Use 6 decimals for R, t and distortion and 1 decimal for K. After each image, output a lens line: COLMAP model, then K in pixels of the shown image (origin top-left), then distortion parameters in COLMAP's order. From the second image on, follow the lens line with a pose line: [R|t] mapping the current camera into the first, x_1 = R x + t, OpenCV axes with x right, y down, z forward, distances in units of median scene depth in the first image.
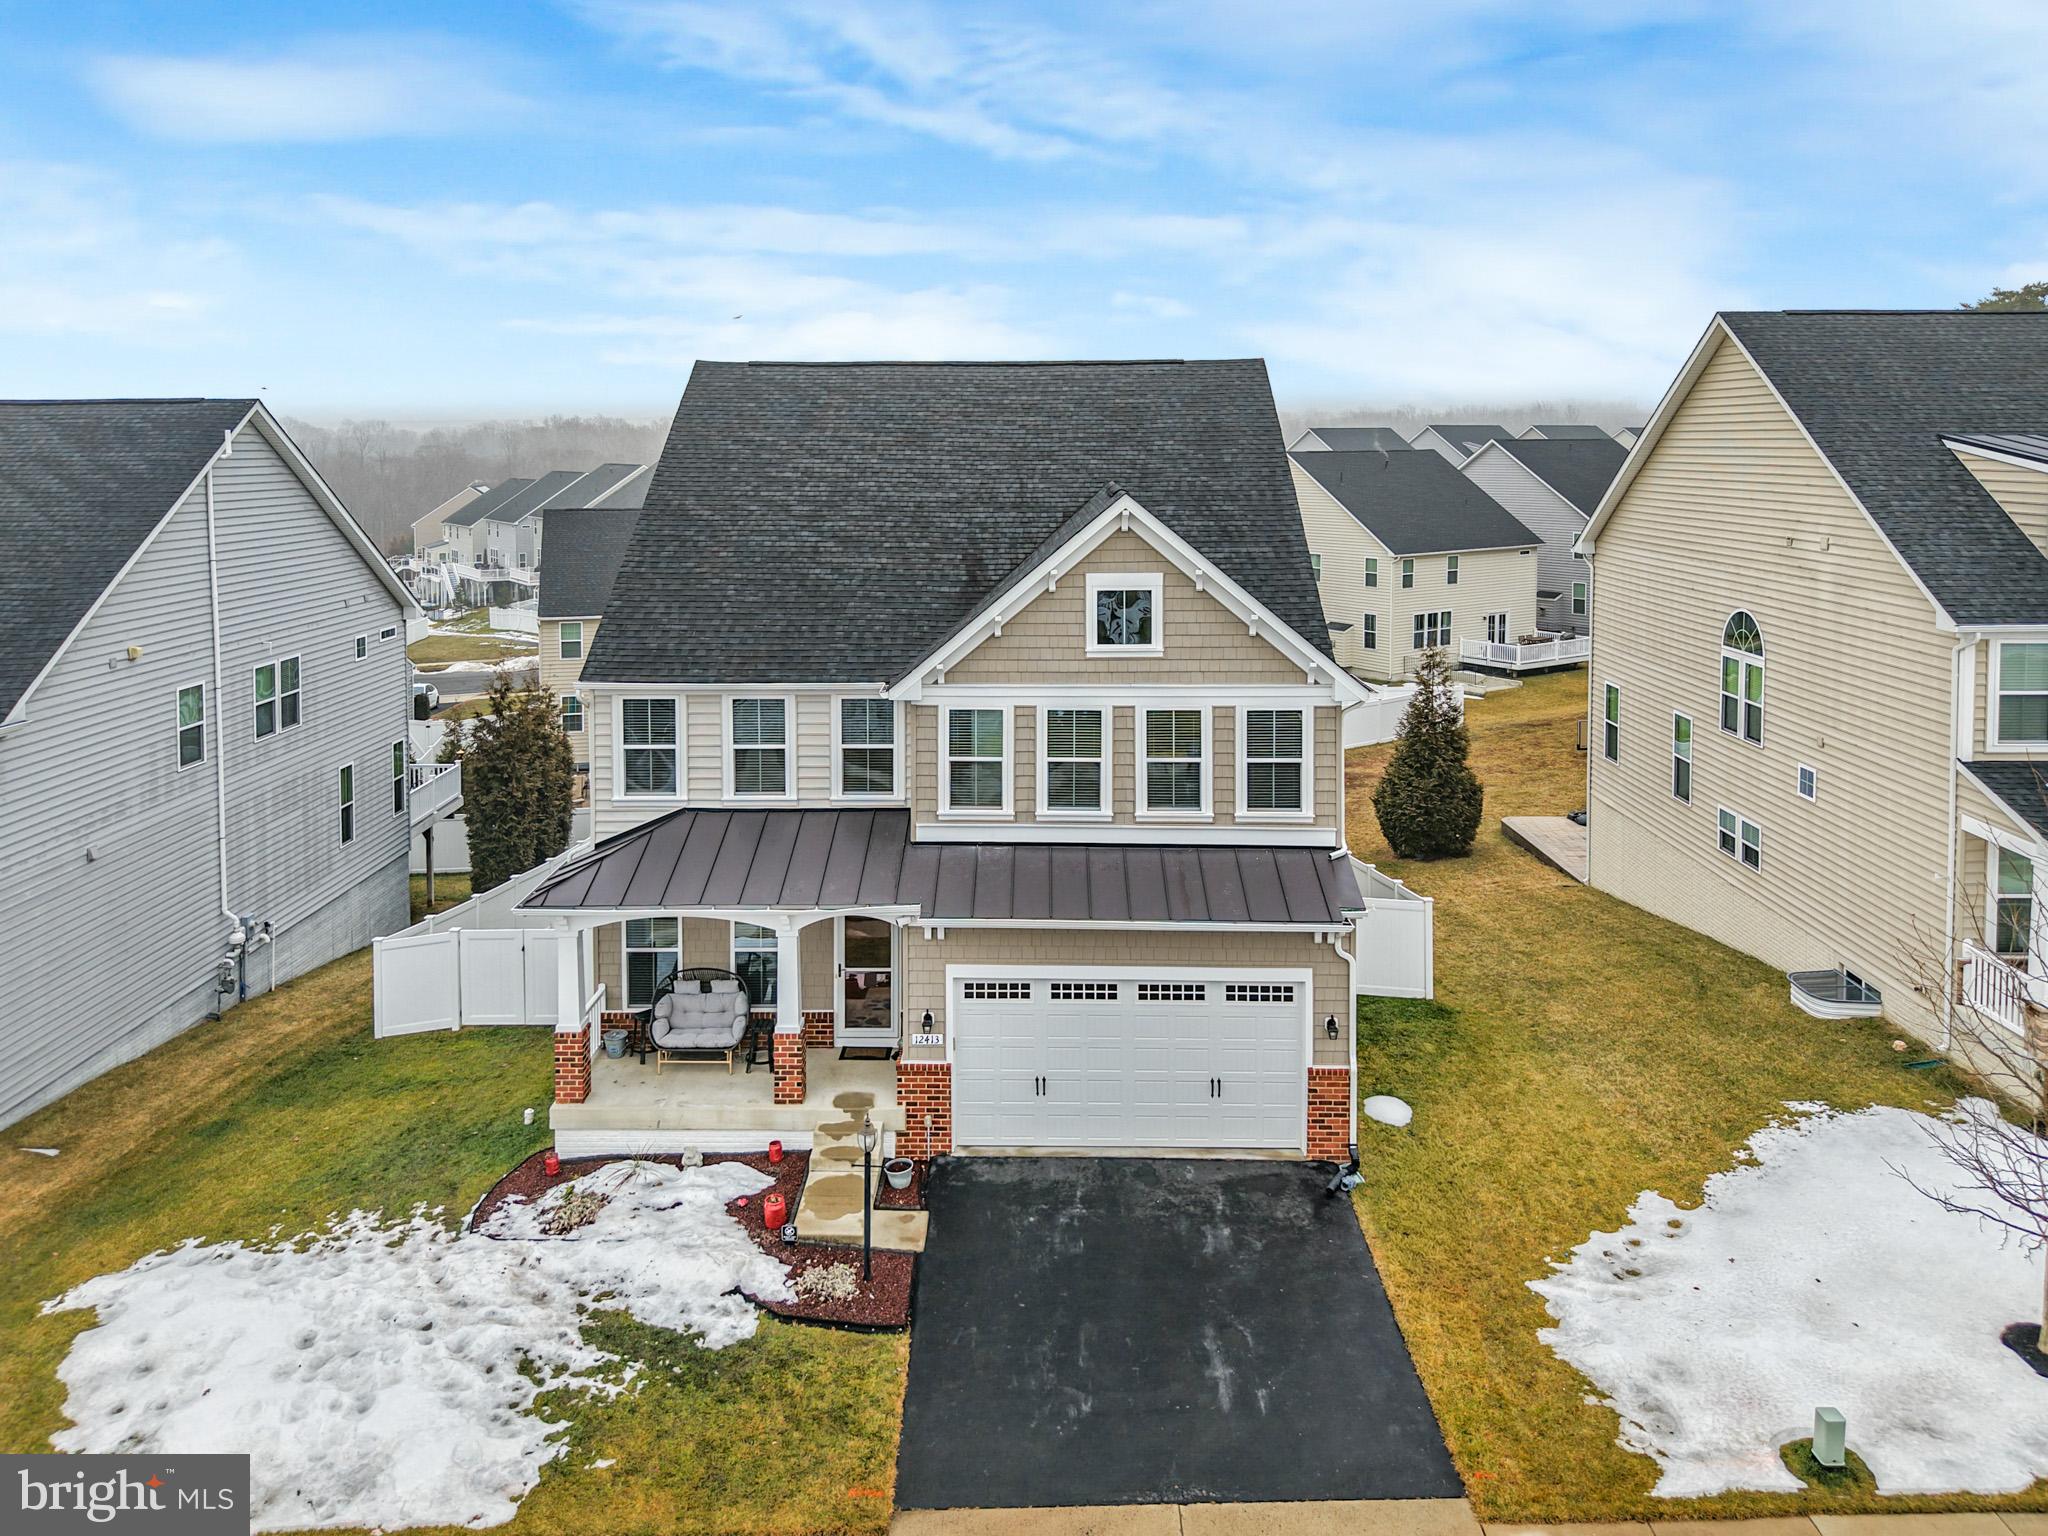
lens RADIAL K [[1854.4, 0, 1042.5], [0, 1854.4, 580.1], [0, 0, 1]] dist [0.004286, -0.000489]
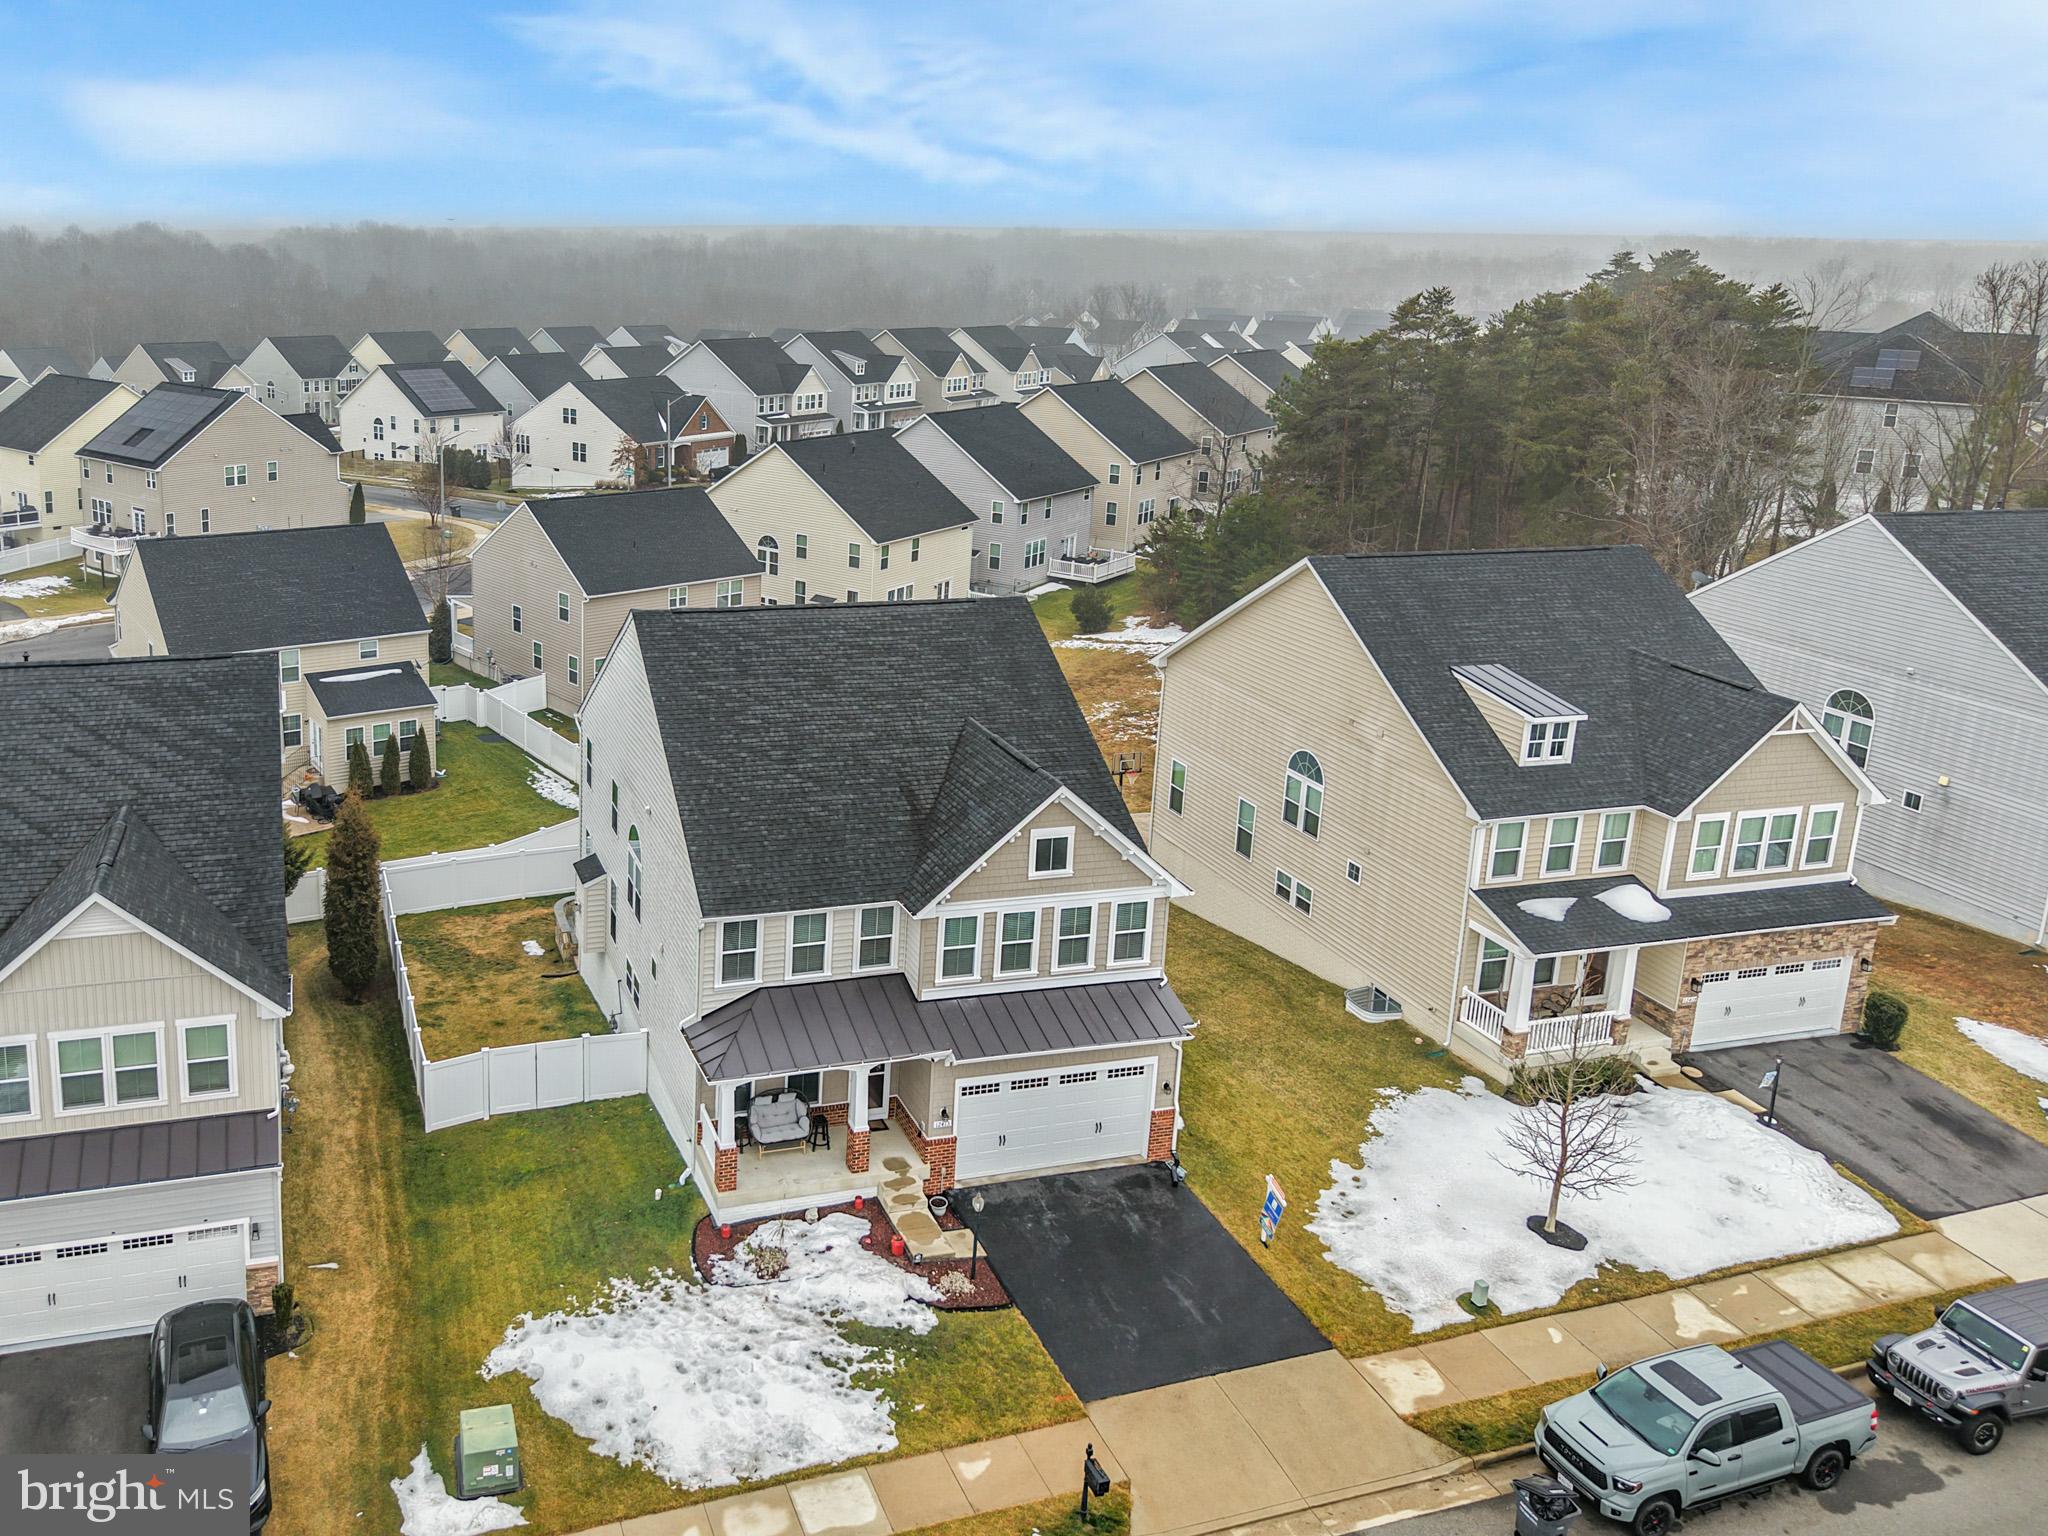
lens RADIAL K [[1854.4, 0, 1023.8], [0, 1854.4, 766.1], [0, 0, 1]] dist [0.004286, -0.000489]
pose [[0.926567, -0.049206, 0.372898, -0.569679], [-0.026826, 0.980236, 0.196004, -0.367019], [-0.375173, -0.191614, 0.906934, -0.421292]]
